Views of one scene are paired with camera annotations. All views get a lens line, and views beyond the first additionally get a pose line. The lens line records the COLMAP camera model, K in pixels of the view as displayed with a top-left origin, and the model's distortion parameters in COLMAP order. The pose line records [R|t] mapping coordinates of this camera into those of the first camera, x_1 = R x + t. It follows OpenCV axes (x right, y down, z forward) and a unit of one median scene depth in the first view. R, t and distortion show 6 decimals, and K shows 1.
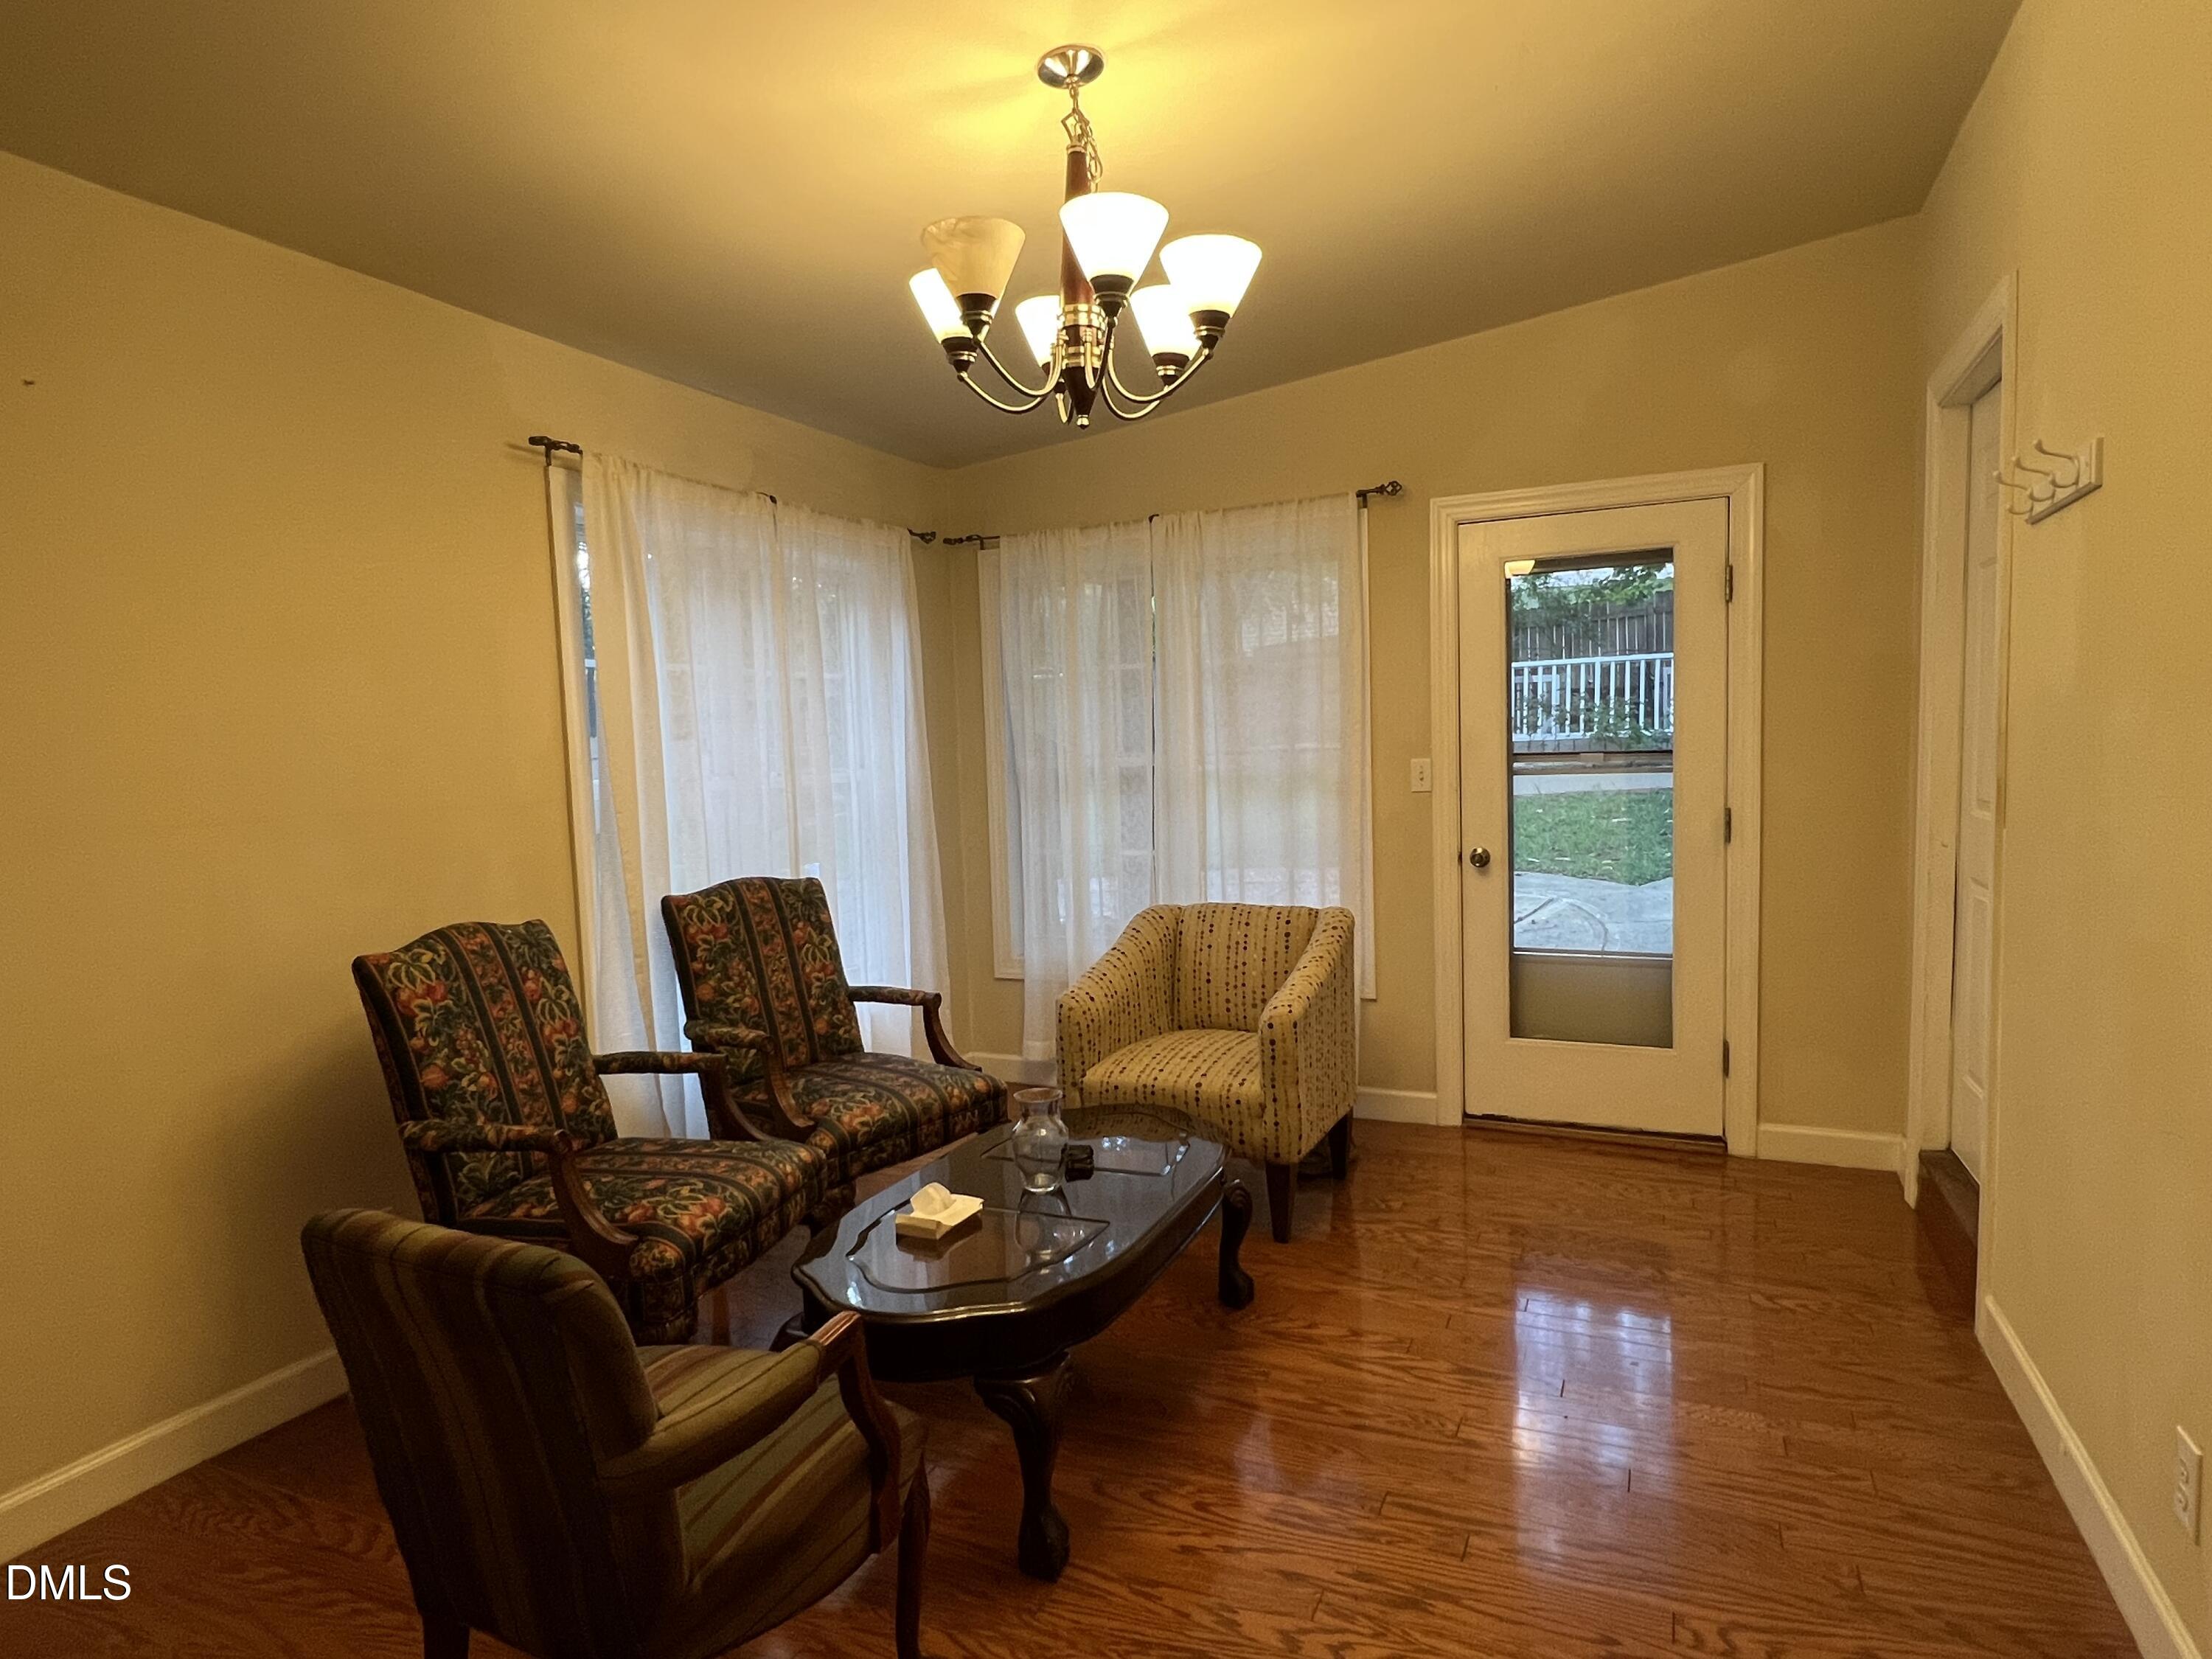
lens RADIAL K [[1238.7, 0, 1104.7], [0, 1238.7, 839.4], [0, 0, 1]] dist [0.001117, 0.001677]
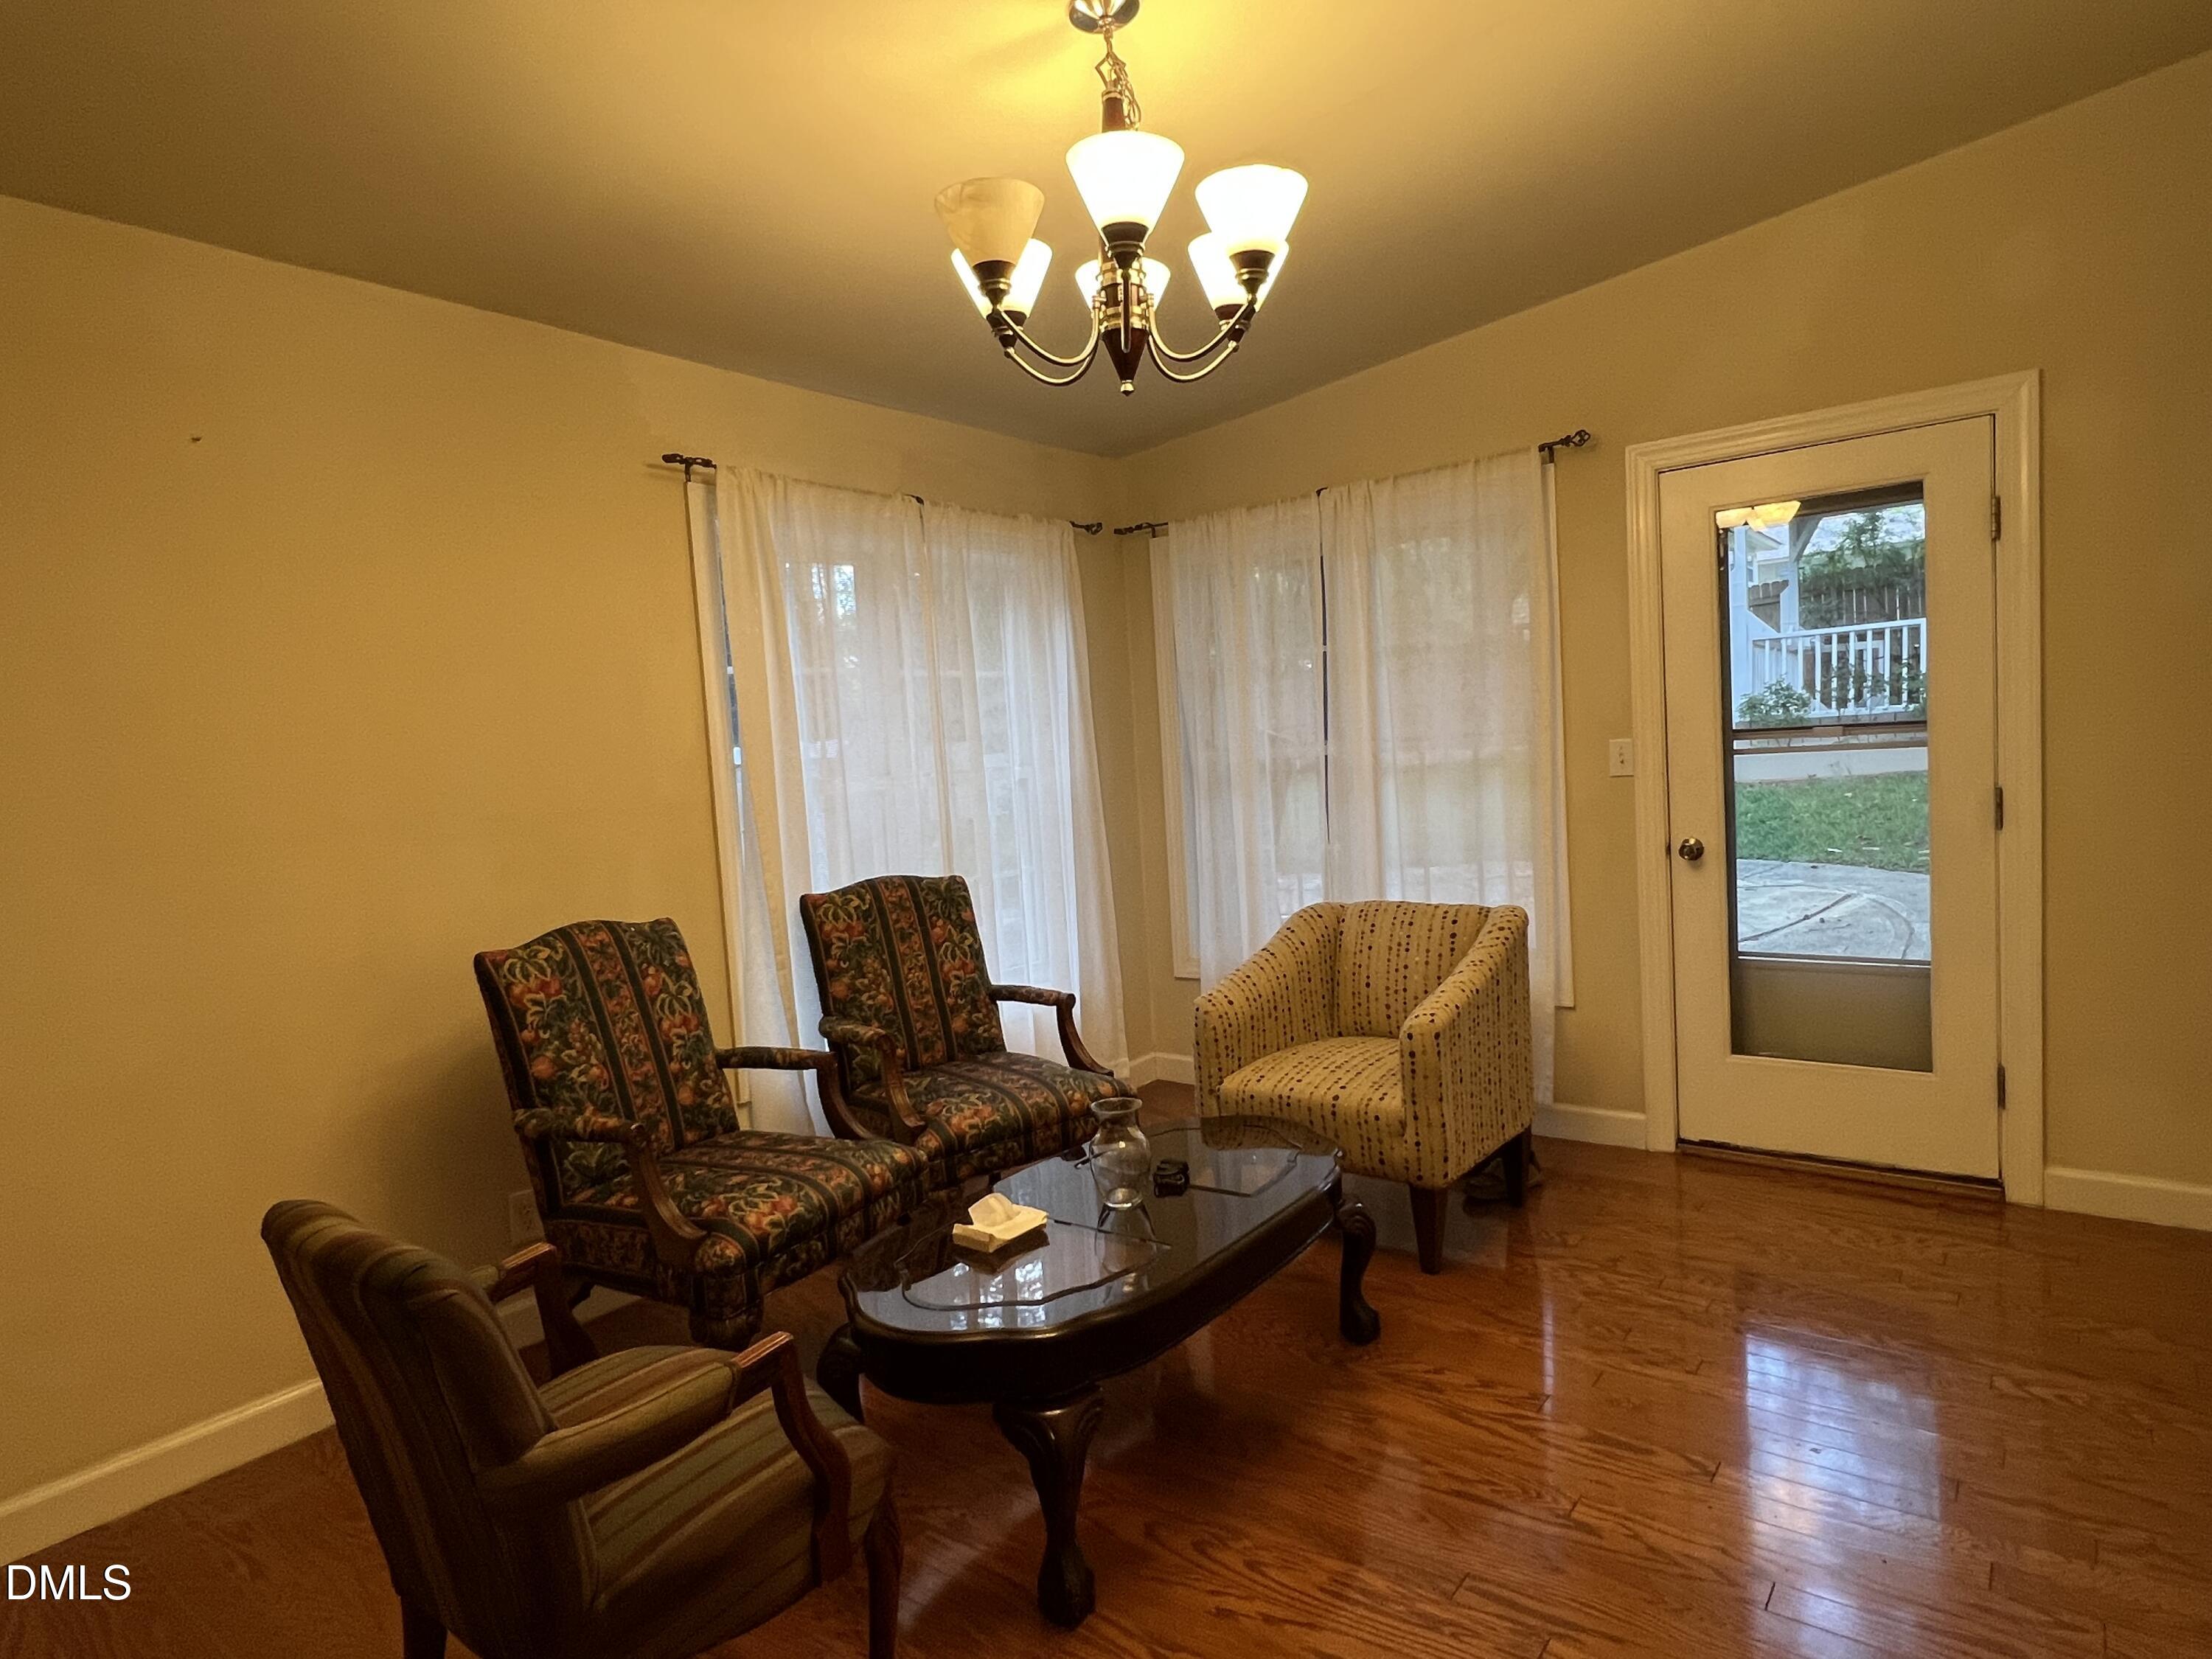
lens RADIAL K [[1240.7, 0, 1107.7], [0, 1240.7, 838.7], [0, 0, 1]] dist [-0.000377, 0.001422]
pose [[0.974593, -0.011243, -0.223701, 0.125670], [0.012045, 0.999925, 0.002219, 0.000291], [0.223659, -0.004857, 0.974655, 0.060901]]
